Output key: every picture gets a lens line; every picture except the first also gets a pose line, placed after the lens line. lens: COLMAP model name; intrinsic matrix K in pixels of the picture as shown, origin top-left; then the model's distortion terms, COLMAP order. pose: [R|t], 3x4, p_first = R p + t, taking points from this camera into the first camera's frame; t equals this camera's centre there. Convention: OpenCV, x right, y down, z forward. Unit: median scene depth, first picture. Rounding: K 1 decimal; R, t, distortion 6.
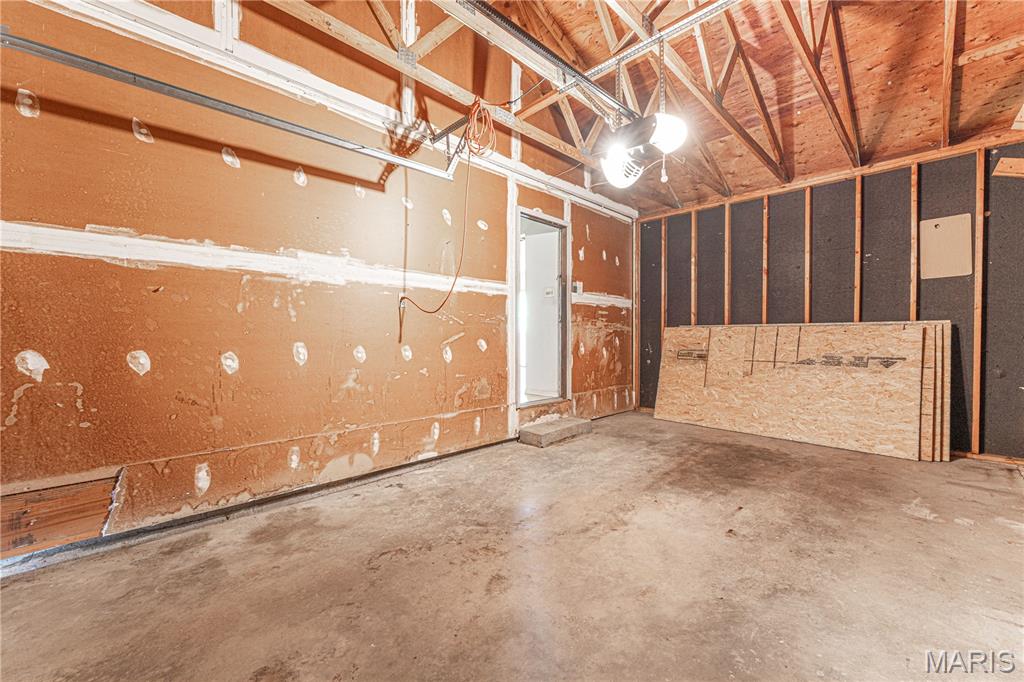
lens RADIAL K [[410.1, 0, 512.0], [0, 410.1, 341.0], [0, 0, 1]] dist [-0.005193, 0.000020]
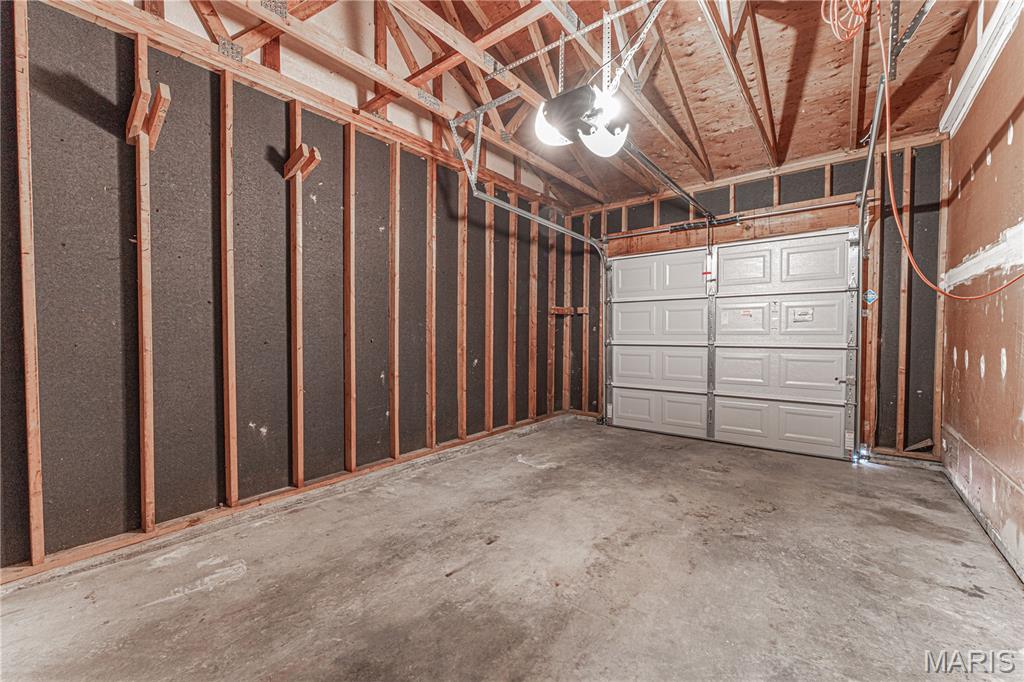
lens RADIAL K [[410.1, 0, 512.0], [0, 410.1, 341.0], [0, 0, 1]] dist [-0.005193, 0.000020]
pose [[-0.991810, 0.007111, -0.127523, 0.580511], [0.002999, 0.999470, 0.032409, -0.045113], [0.127686, 0.031762, -0.991306, 1.882390]]
